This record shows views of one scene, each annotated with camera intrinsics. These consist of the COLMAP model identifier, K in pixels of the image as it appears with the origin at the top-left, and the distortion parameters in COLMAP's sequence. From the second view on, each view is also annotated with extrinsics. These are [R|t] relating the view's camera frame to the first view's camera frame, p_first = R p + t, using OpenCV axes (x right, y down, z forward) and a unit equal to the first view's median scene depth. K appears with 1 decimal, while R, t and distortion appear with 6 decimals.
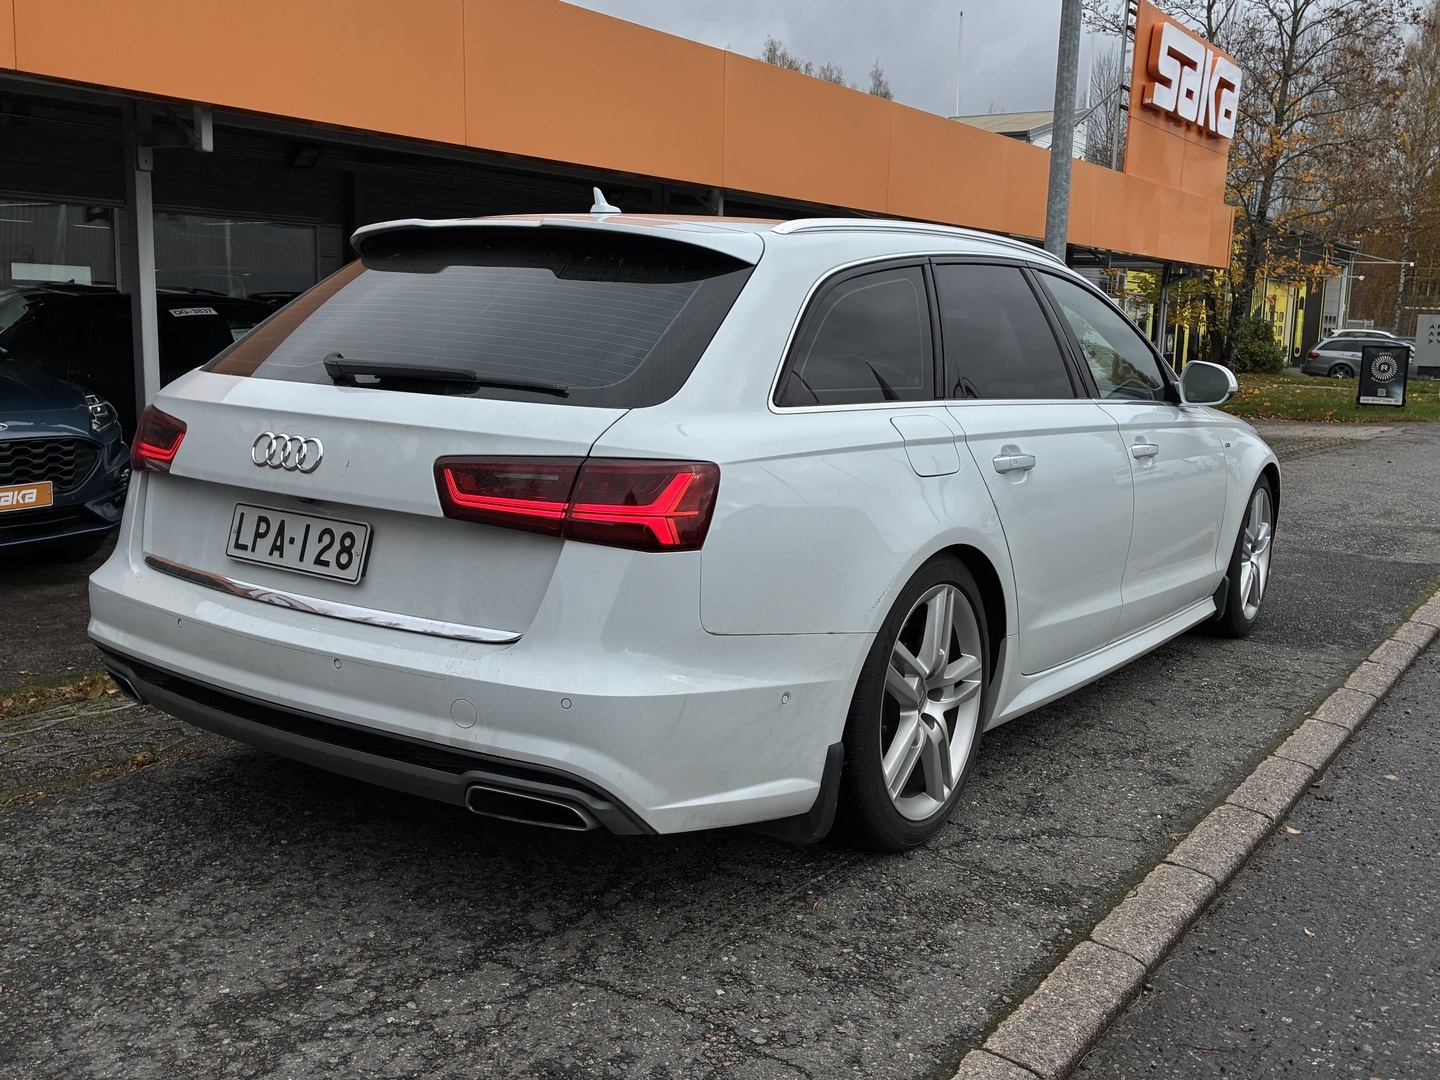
lens RADIAL K [[1394.2, 0, 720.0], [0, 1394.2, 540.0], [0, 0, 1]] dist [0.000629, -0.001662]
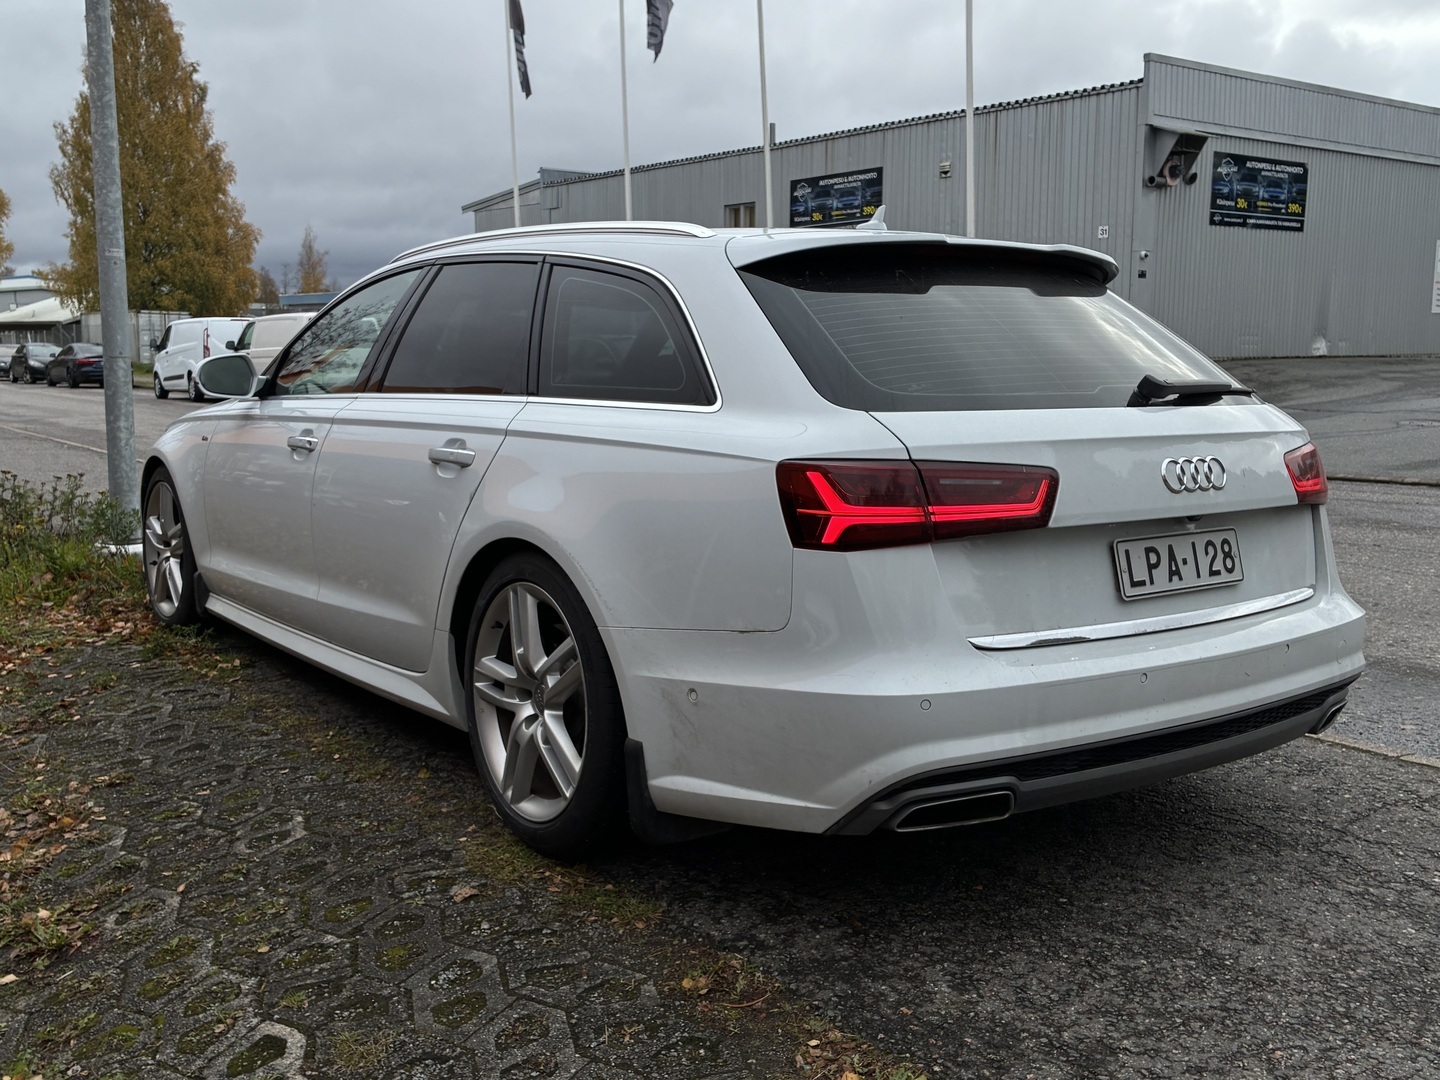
lens RADIAL K [[1491.7, 0, 720.0], [0, 1491.7, 540.0], [0, 0, 1]] dist [0.004393, 0.004522]
pose [[0.302216, -0.164035, 0.939020, -1.416875], [0.144316, 0.981601, 0.125027, -0.198161], [-0.942252, 0.097730, 0.320329, 0.962500]]
